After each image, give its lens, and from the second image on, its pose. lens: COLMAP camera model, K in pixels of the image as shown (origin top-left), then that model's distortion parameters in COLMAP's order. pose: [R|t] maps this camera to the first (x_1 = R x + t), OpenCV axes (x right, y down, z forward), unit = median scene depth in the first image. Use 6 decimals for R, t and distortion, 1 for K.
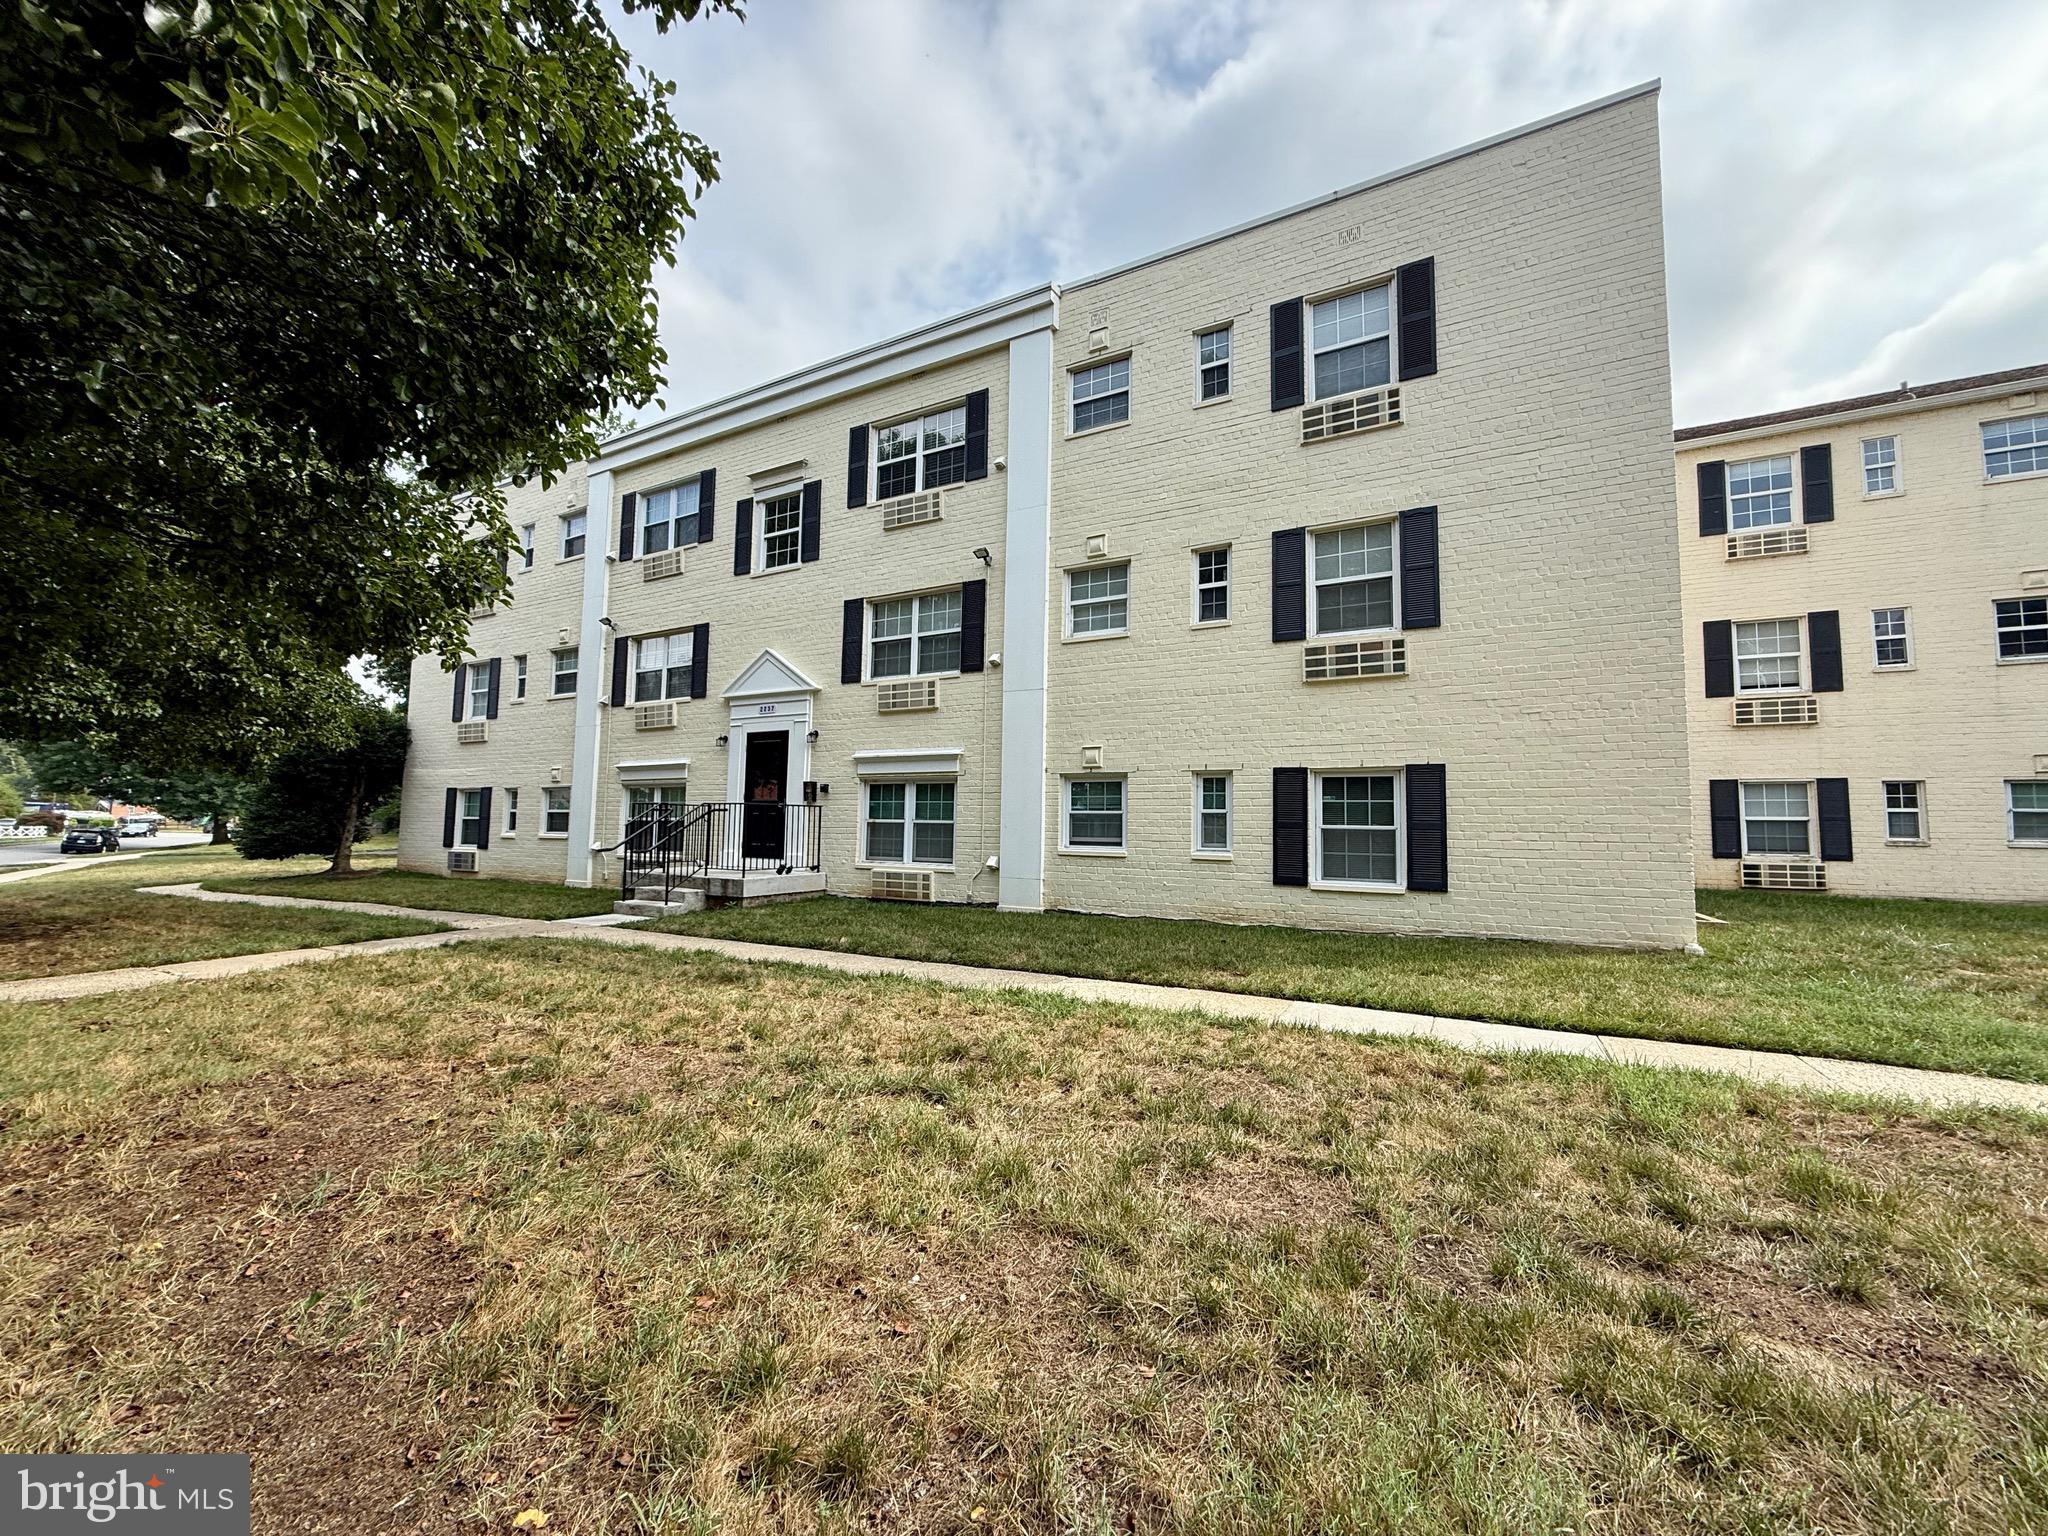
lens RADIAL K [[806.4, 0, 1024.0], [0, 806.4, 768.0], [0, 0, 1]] dist [-0.000809, -0.000046]
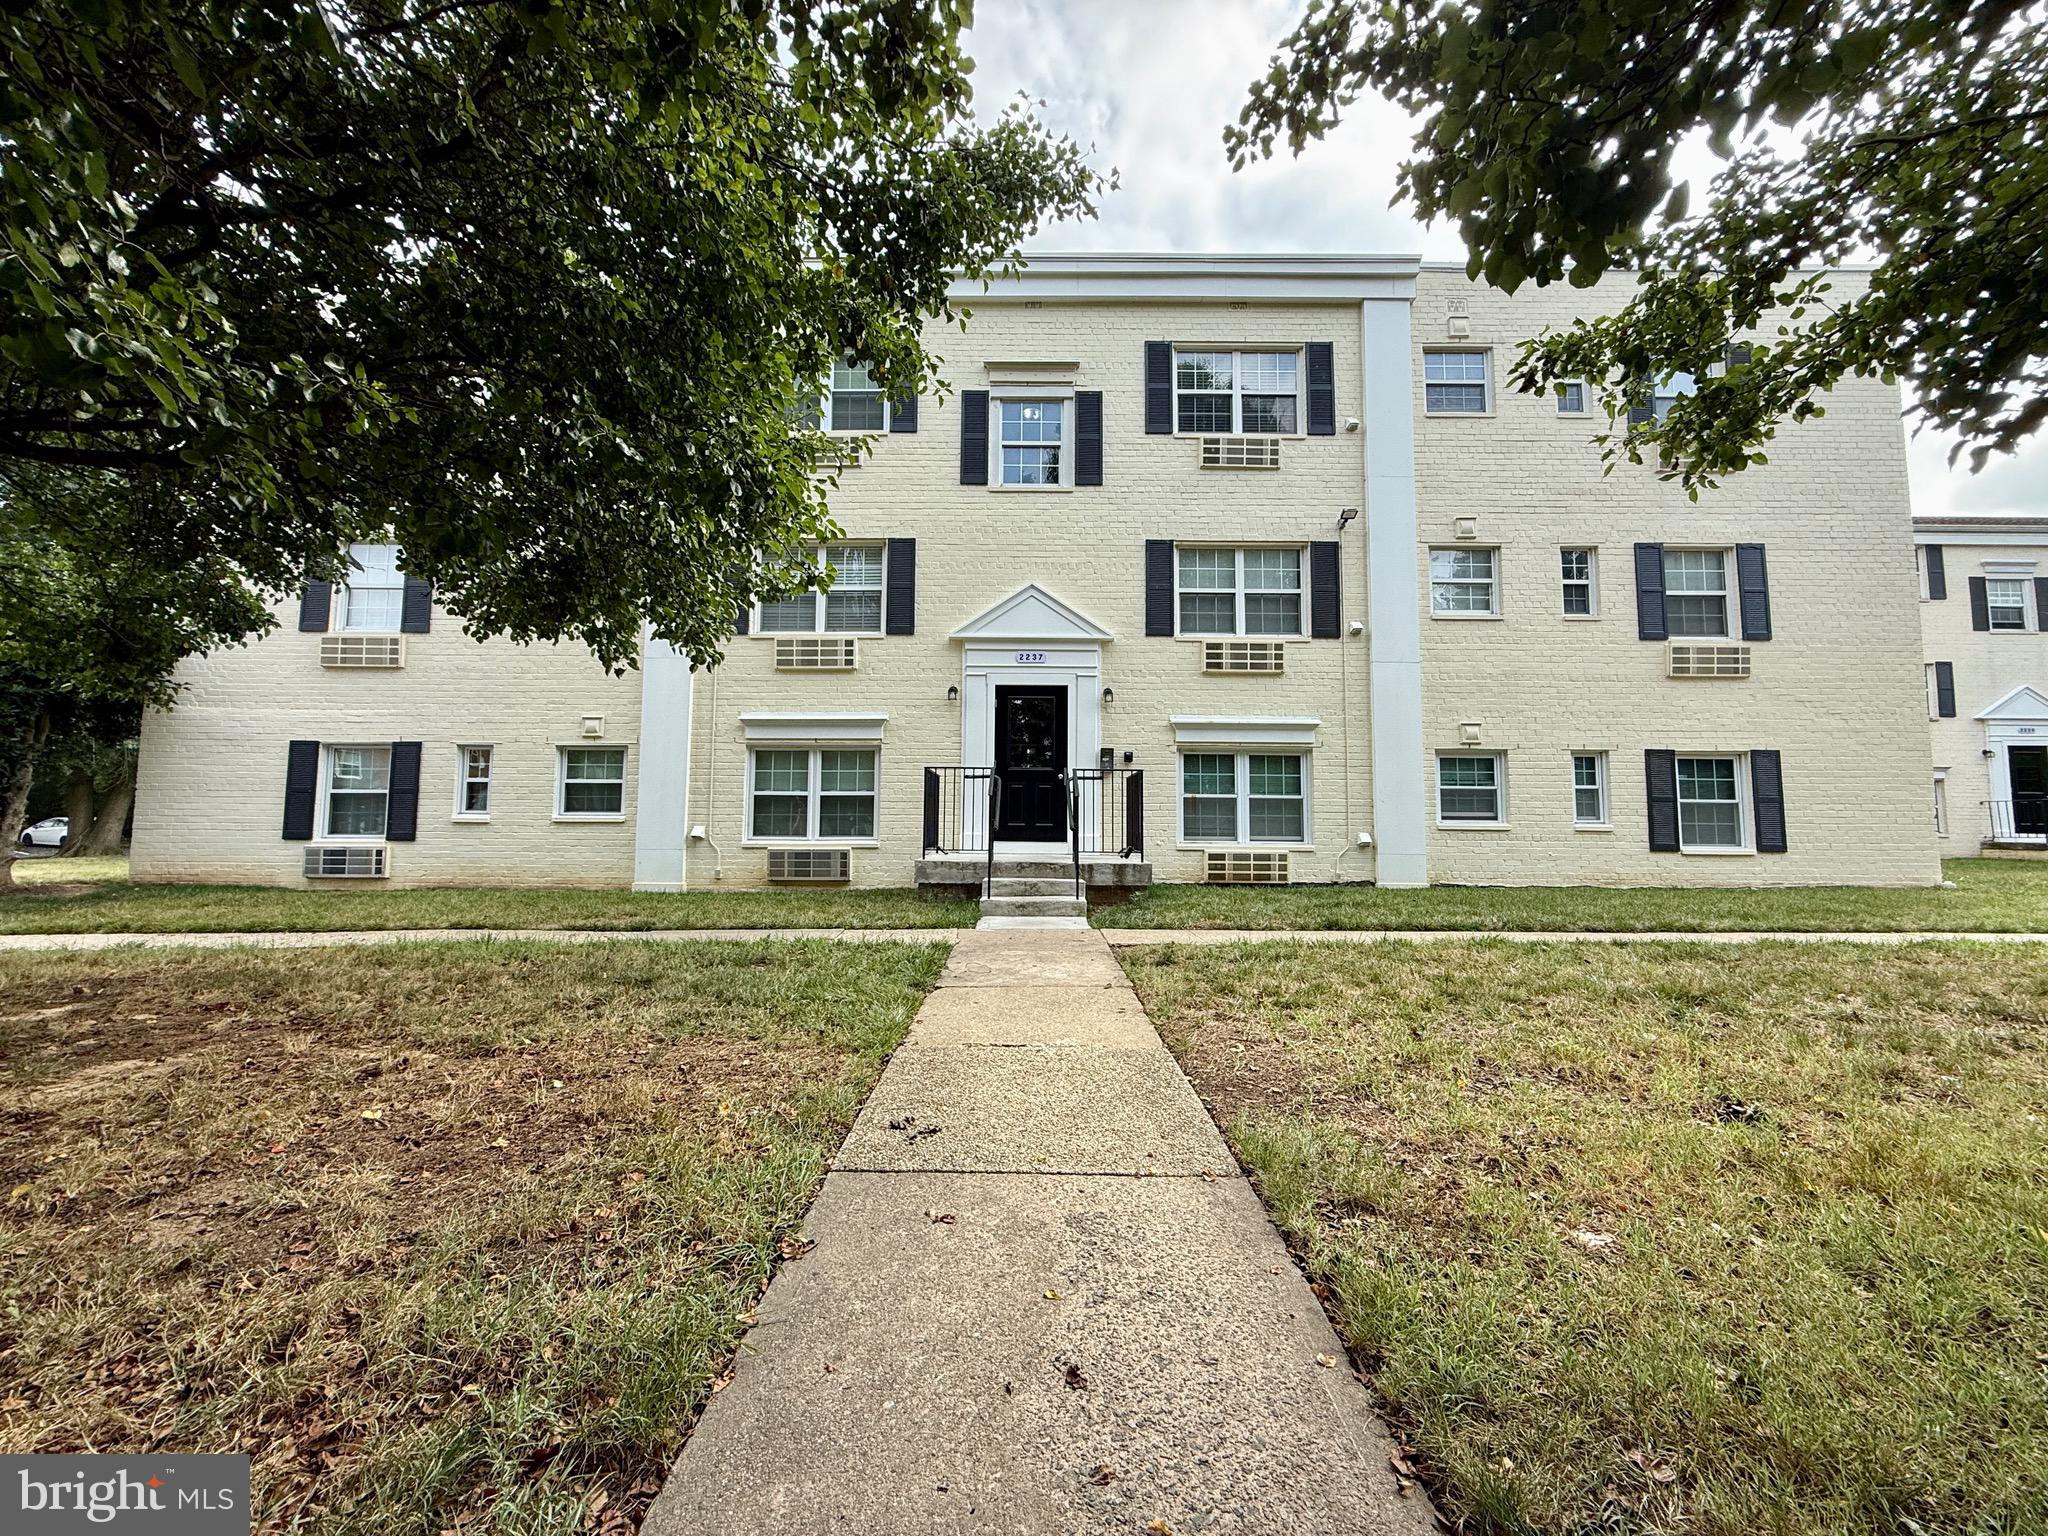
lens RADIAL K [[806.4, 0, 1024.0], [0, 806.4, 768.0], [0, 0, 1]] dist [-0.000809, -0.000046]
pose [[0.878596, 0.029883, 0.476629, -0.777165], [-0.031397, 0.999496, -0.004788, 0.045904], [-0.476532, -0.010758, 0.879091, 0.321312]]
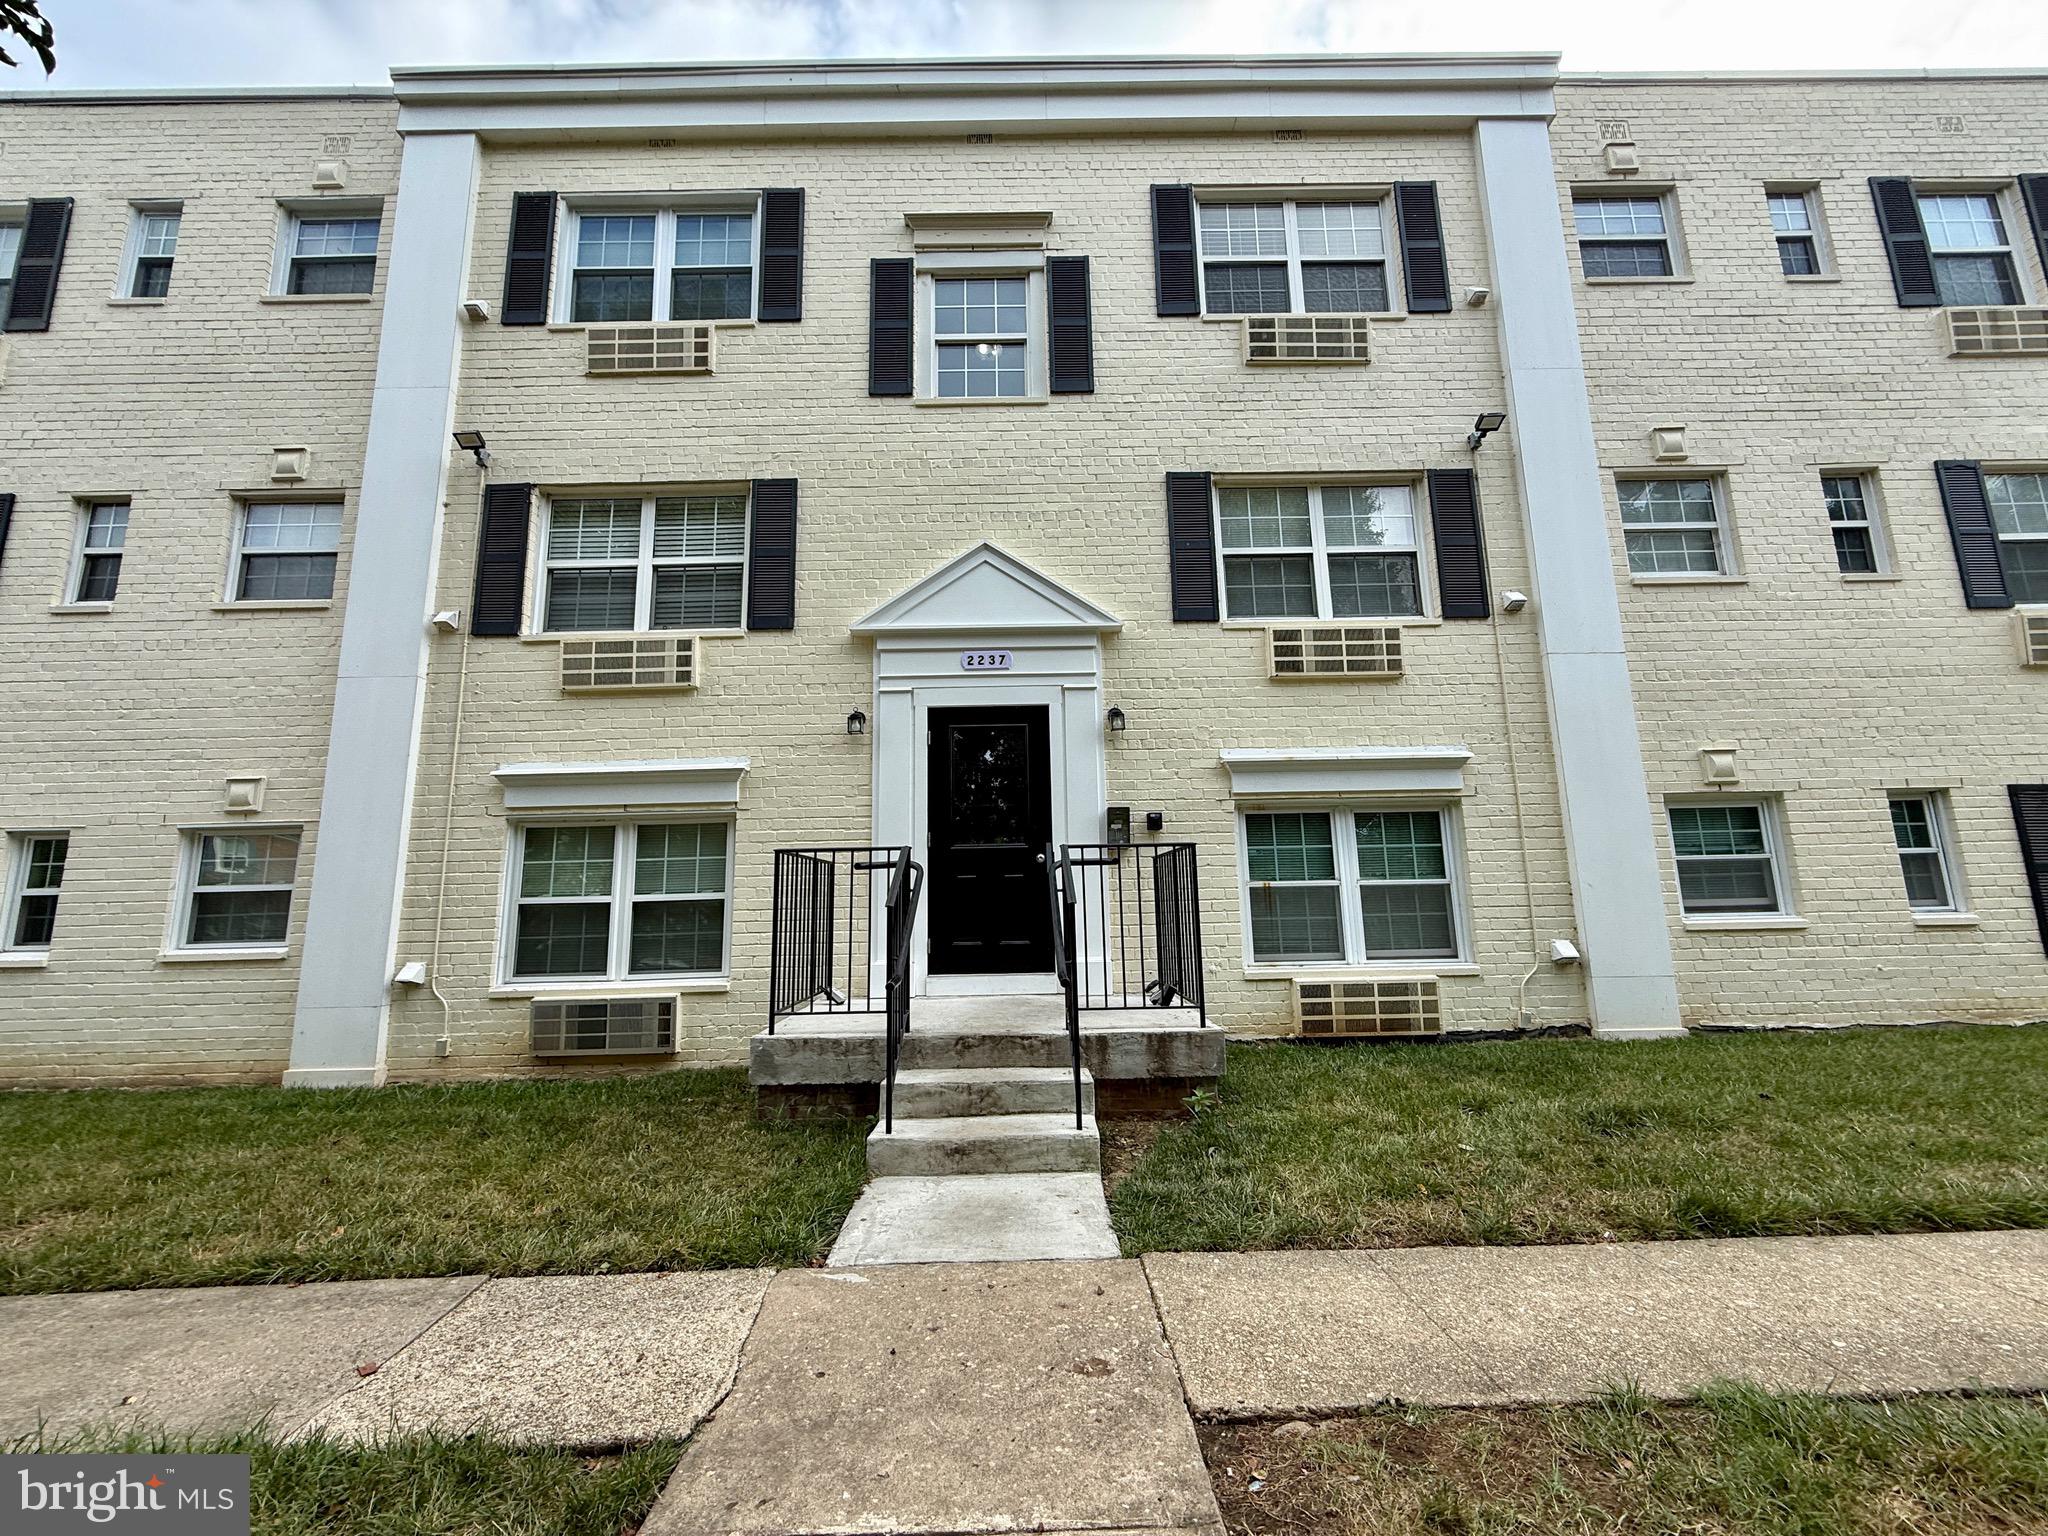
lens RADIAL K [[806.4, 0, 1024.0], [0, 806.4, 768.0], [0, 0, 1]] dist [-0.000809, -0.000046]
pose [[0.872335, 0.048888, 0.486459, -0.585871], [-0.003584, 0.995601, -0.093630, 0.040719], [-0.488896, 0.079933, 0.868672, 0.627616]]
